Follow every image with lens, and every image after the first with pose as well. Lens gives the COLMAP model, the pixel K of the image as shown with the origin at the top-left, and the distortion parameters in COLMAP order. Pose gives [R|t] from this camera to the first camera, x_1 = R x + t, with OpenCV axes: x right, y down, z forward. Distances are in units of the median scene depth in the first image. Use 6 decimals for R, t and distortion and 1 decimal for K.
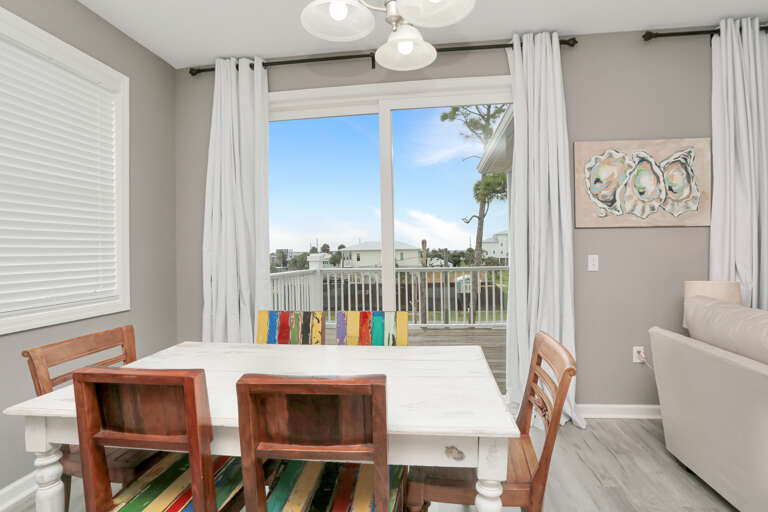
lens RADIAL K [[376.0, 0, 389.8], [0, 376.0, 249.3], [0, 0, 1]] dist [-0.030986, 0.006104]
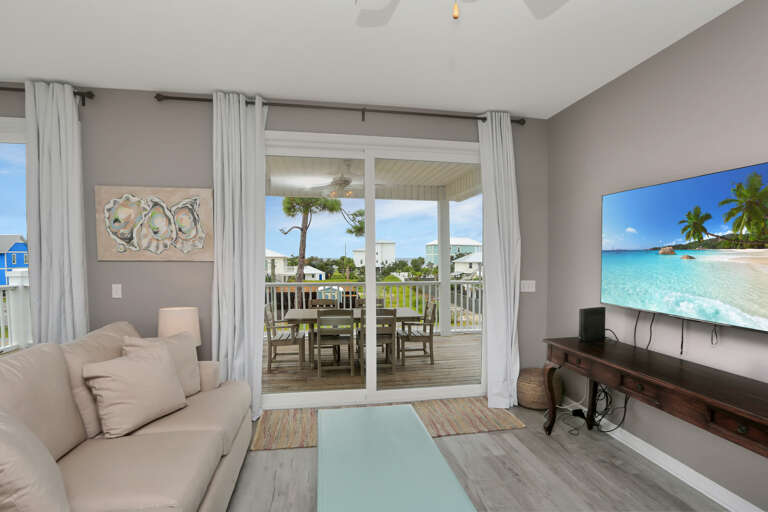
lens RADIAL K [[384.6, 0, 385.3], [0, 384.6, 280.7], [0, 0, 1]] dist [-0.052868, 0.016321]
pose [[0.954955, 0.002648, 0.296738, 1.021942], [-0.021041, 0.998048, 0.058806, -0.084750], [-0.296002, -0.062401, 0.953147, -0.373688]]
